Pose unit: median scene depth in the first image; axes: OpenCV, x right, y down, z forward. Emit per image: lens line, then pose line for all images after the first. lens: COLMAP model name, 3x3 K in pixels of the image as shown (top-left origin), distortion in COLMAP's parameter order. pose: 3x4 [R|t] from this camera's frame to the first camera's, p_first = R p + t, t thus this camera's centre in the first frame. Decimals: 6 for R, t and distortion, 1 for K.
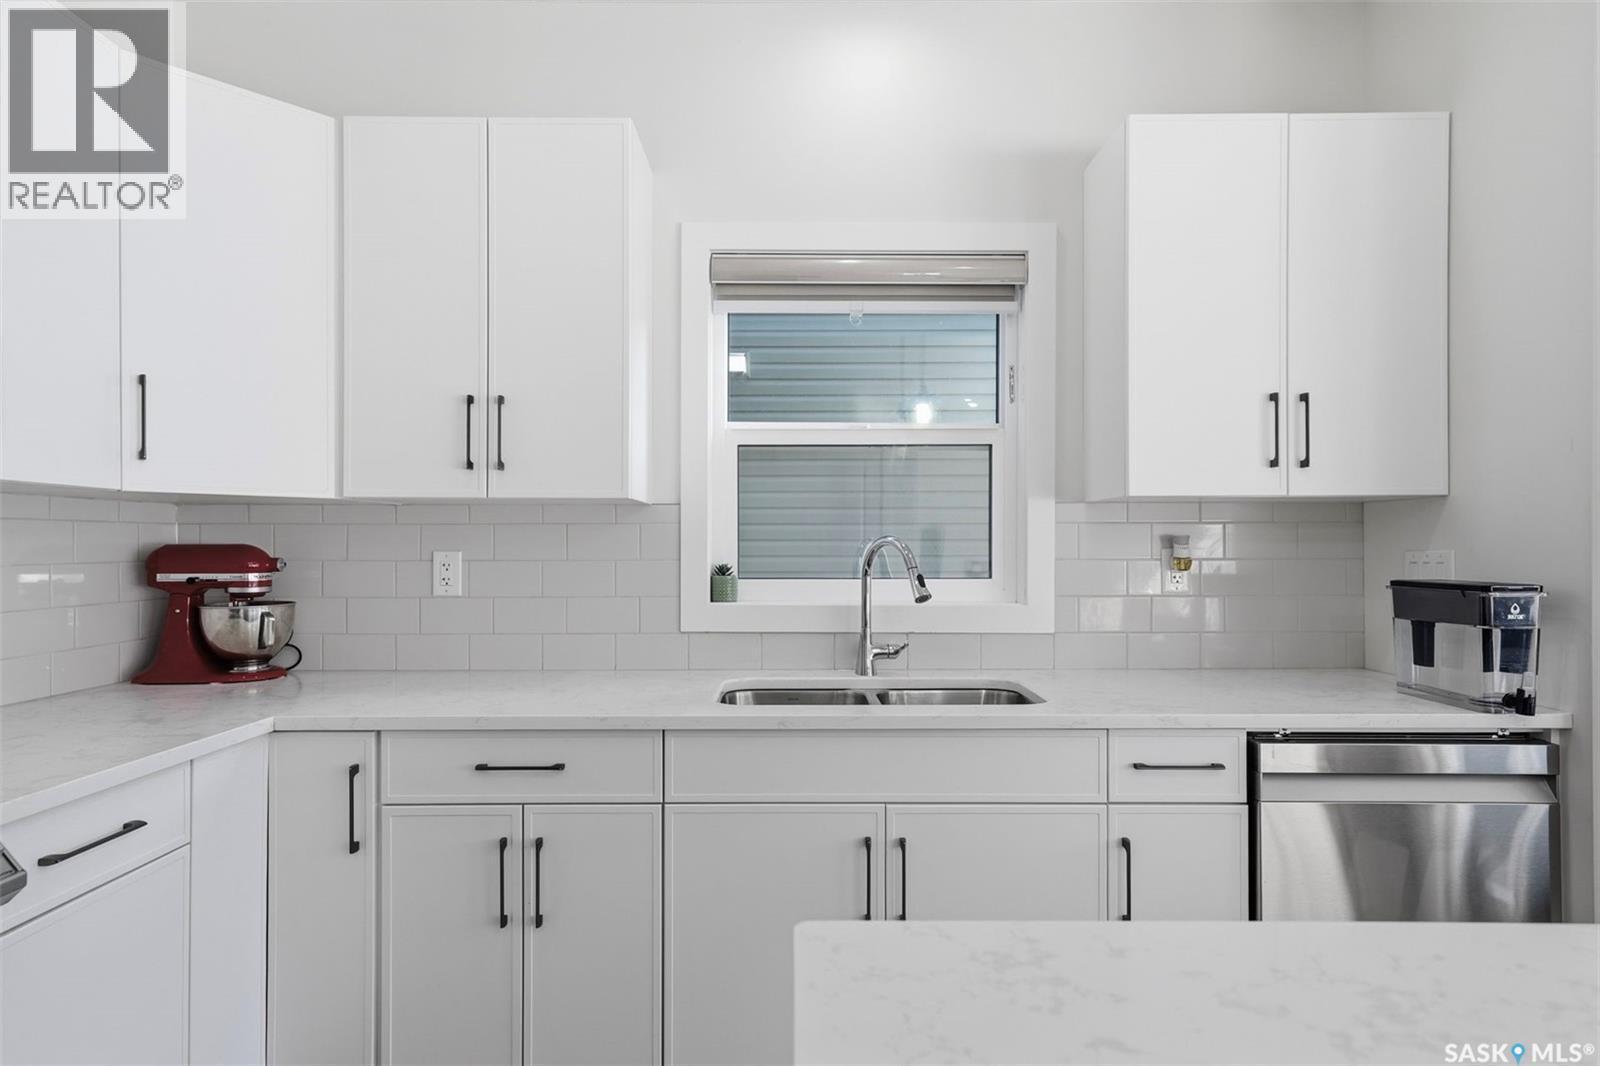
lens RADIAL K [[881.3, 0, 798.2], [0, 881.3, 553.1], [0, 0, 1]] dist [0.001630, 0.001241]
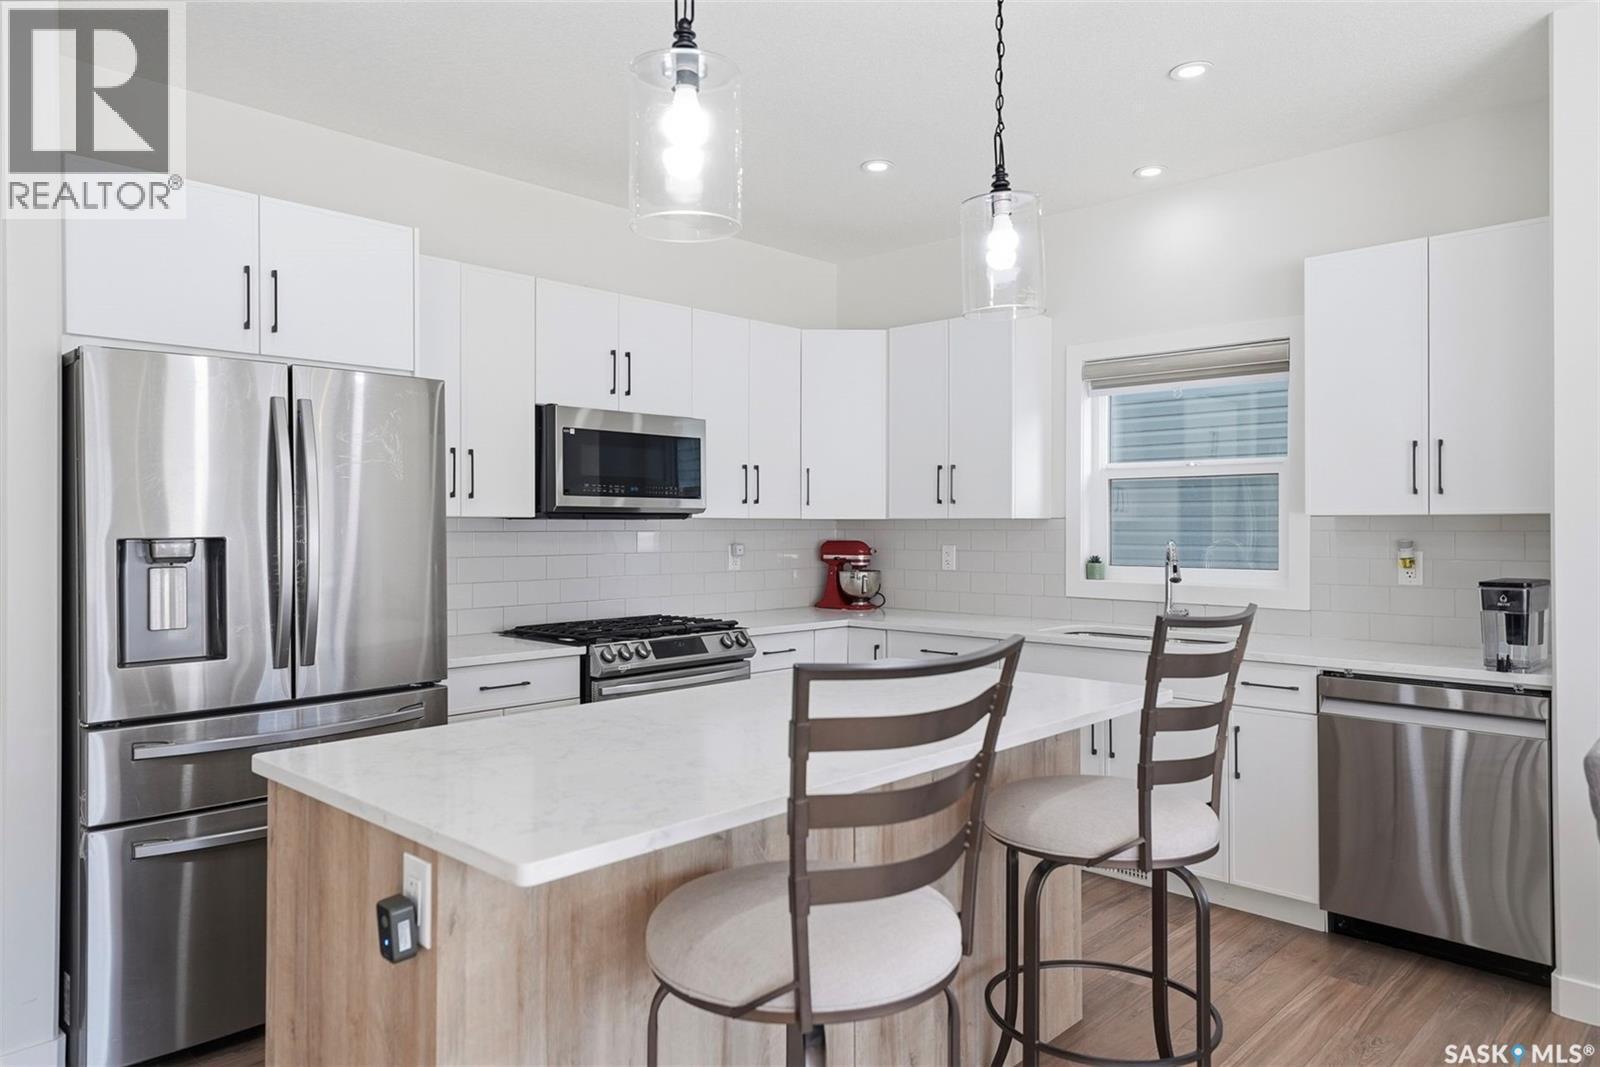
lens RADIAL K [[1052.5, 0, 787.5], [0, 1052.5, 521.1], [0, 0, 1]] dist [0.011665, -0.002556]
pose [[0.713415, -0.002876, -0.700736, 0.929690], [-0.003805, 0.999961, -0.007978, -0.035137], [0.700731, 0.008358, 0.713376, -0.809562]]
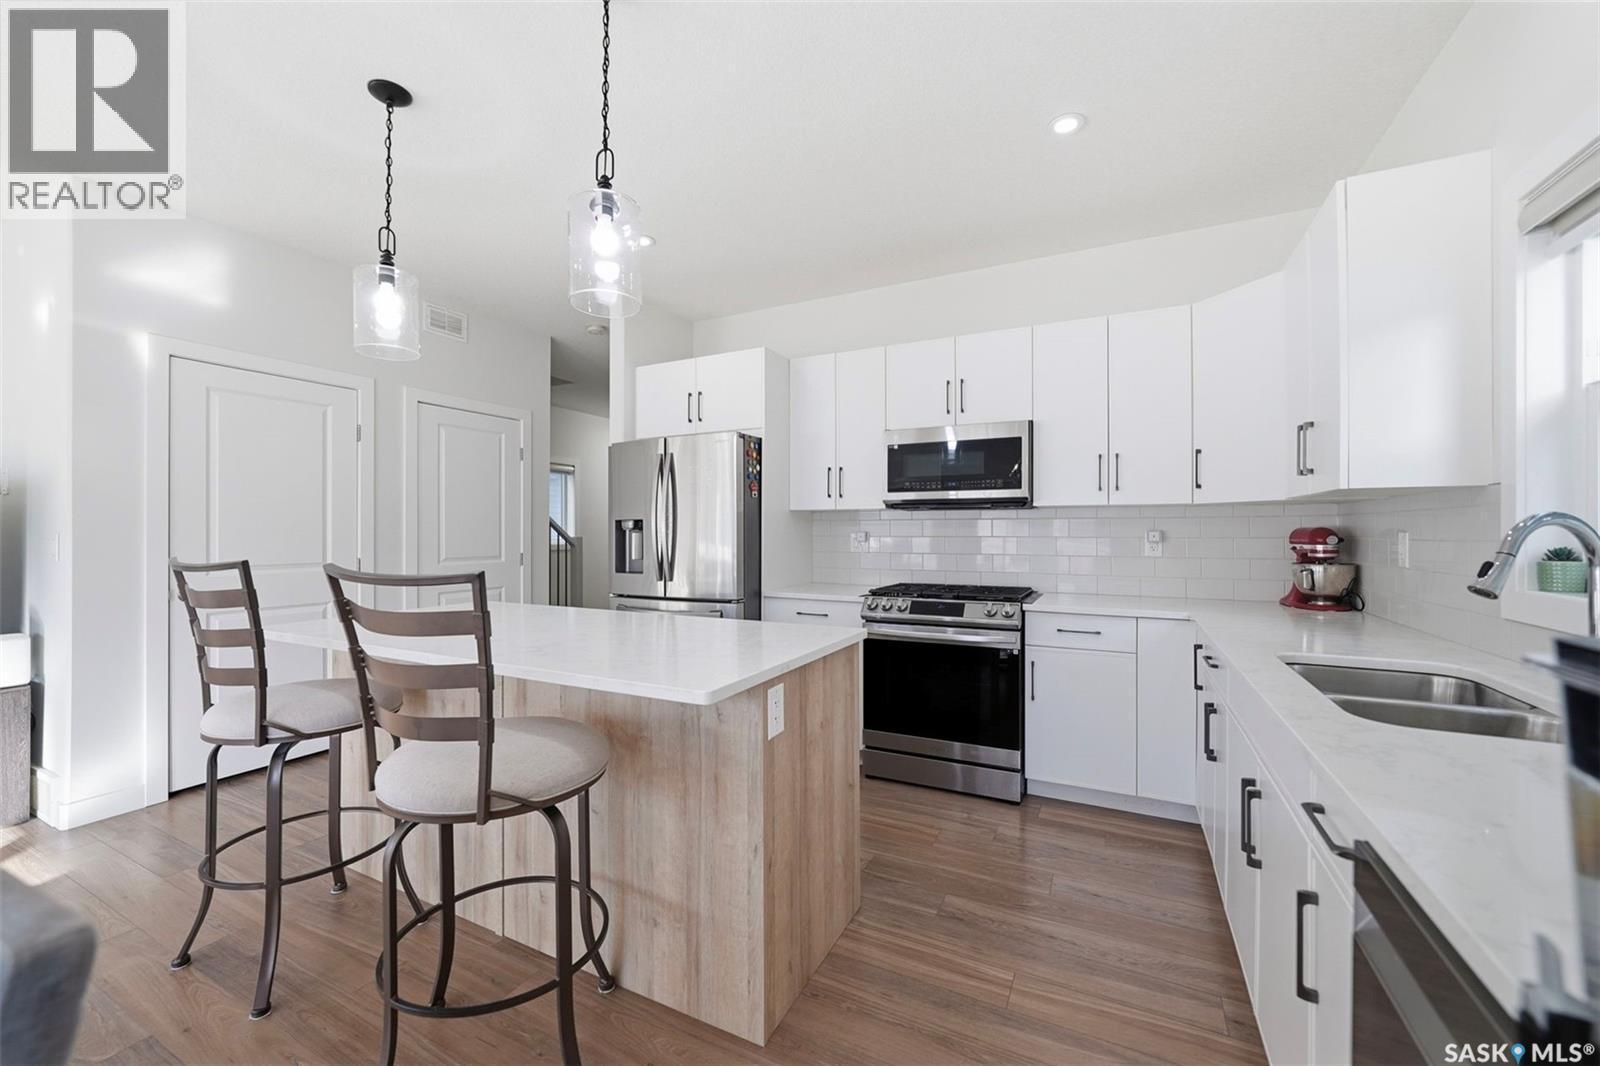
lens RADIAL K [[623.2, 0, 798.3], [0, 623.2, 531.4], [0, 0, 1]] dist [-0.000534, 0.000366]
pose [[-0.458232, 0.001893, -0.888831, 0.865227], [-0.004295, 0.999981, 0.004343, -0.003732], [0.888822, 0.005807, -0.458215, 0.678711]]
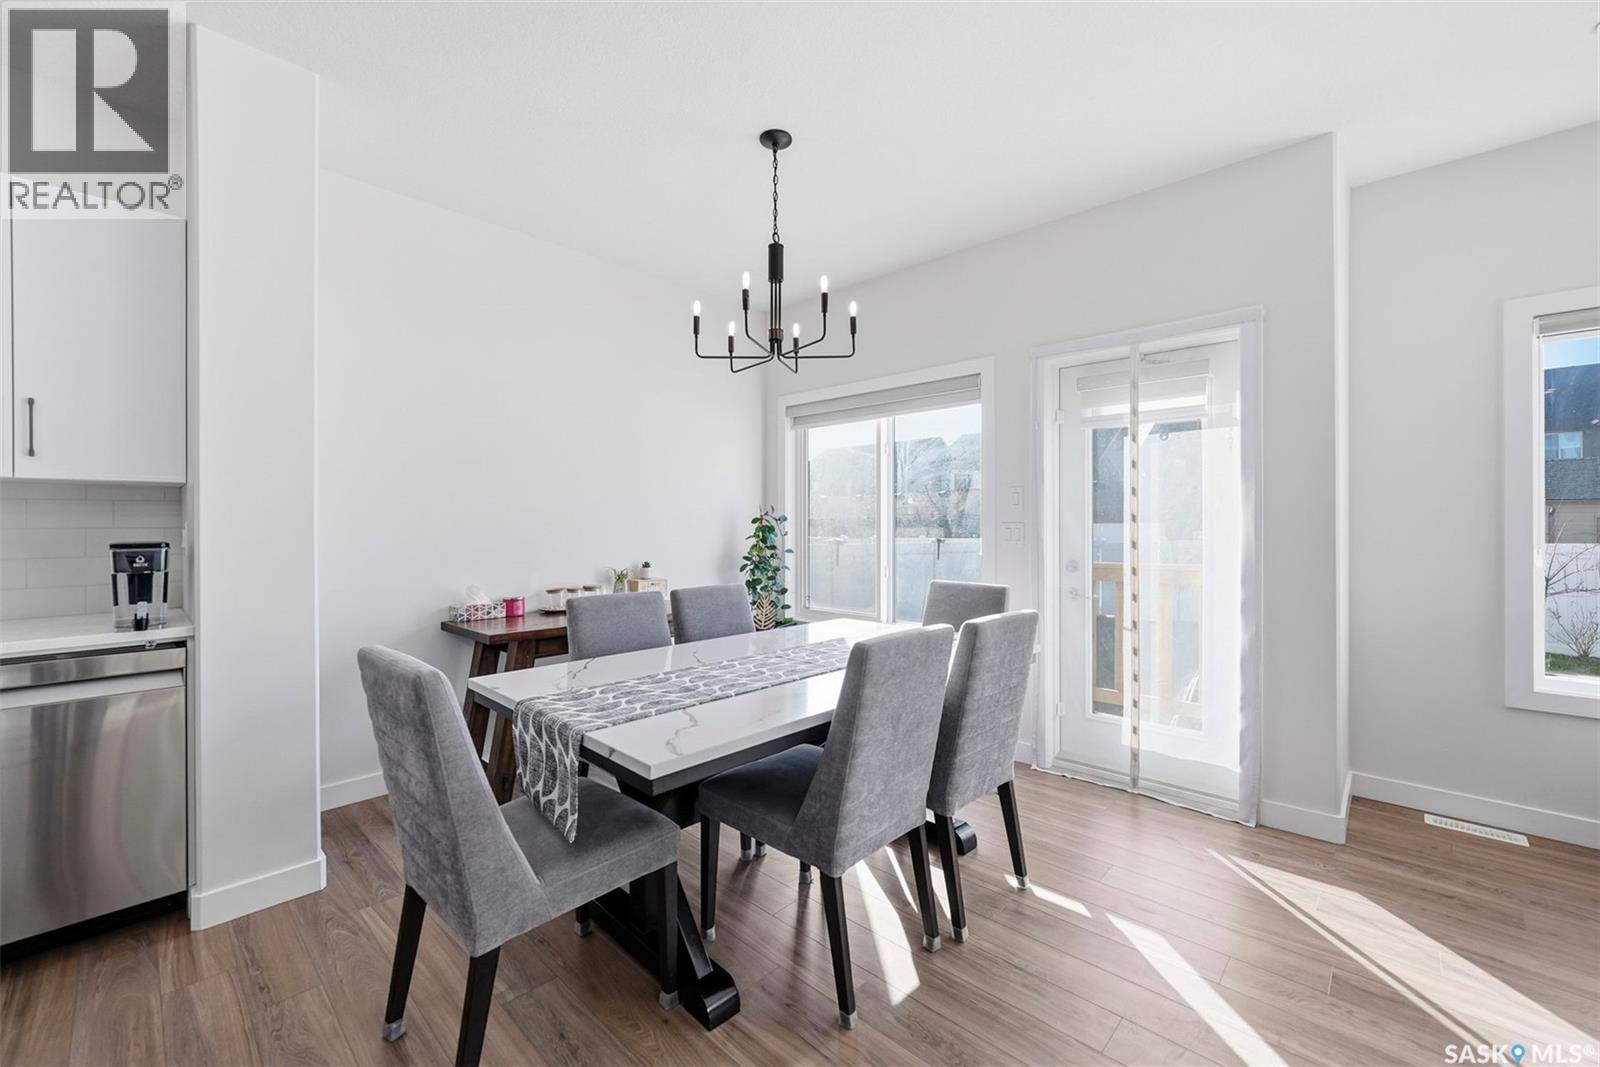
lens RADIAL K [[623.2, 0, 796.0], [0, 623.2, 527.4], [0, 0, 1]] dist [-0.000534, 0.000366]
pose [[0.687404, 0.002776, 0.726270, 0.634516], [0.003866, 0.999965, -0.007481, 0.016726], [-0.726265, 0.007950, 0.687369, -0.396943]]
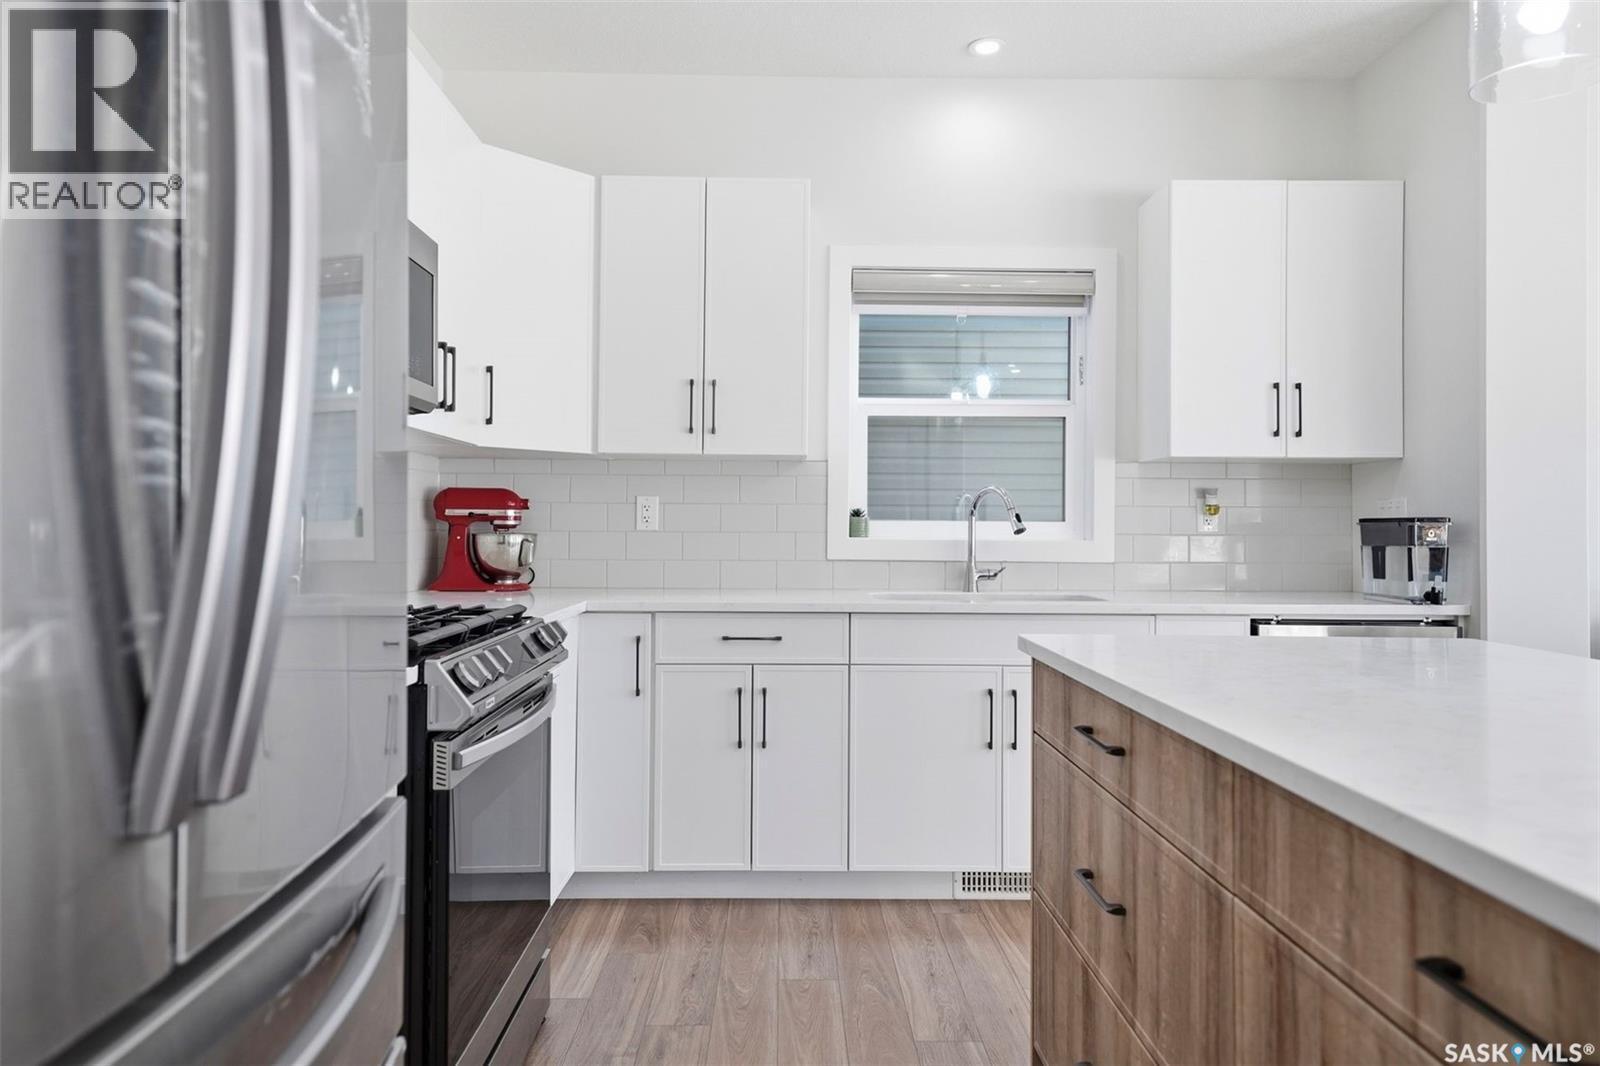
lens RADIAL K [[1052.5, 0, 796.7], [0, 1052.5, 517.7], [0, 0, 1]] dist [0.011665, -0.002556]
pose [[0.999905, 0.007763, 0.011425, -0.210742], [-0.007575, 0.999837, -0.016402, 0.057592], [-0.011550, 0.016314, 0.999800, -0.590111]]
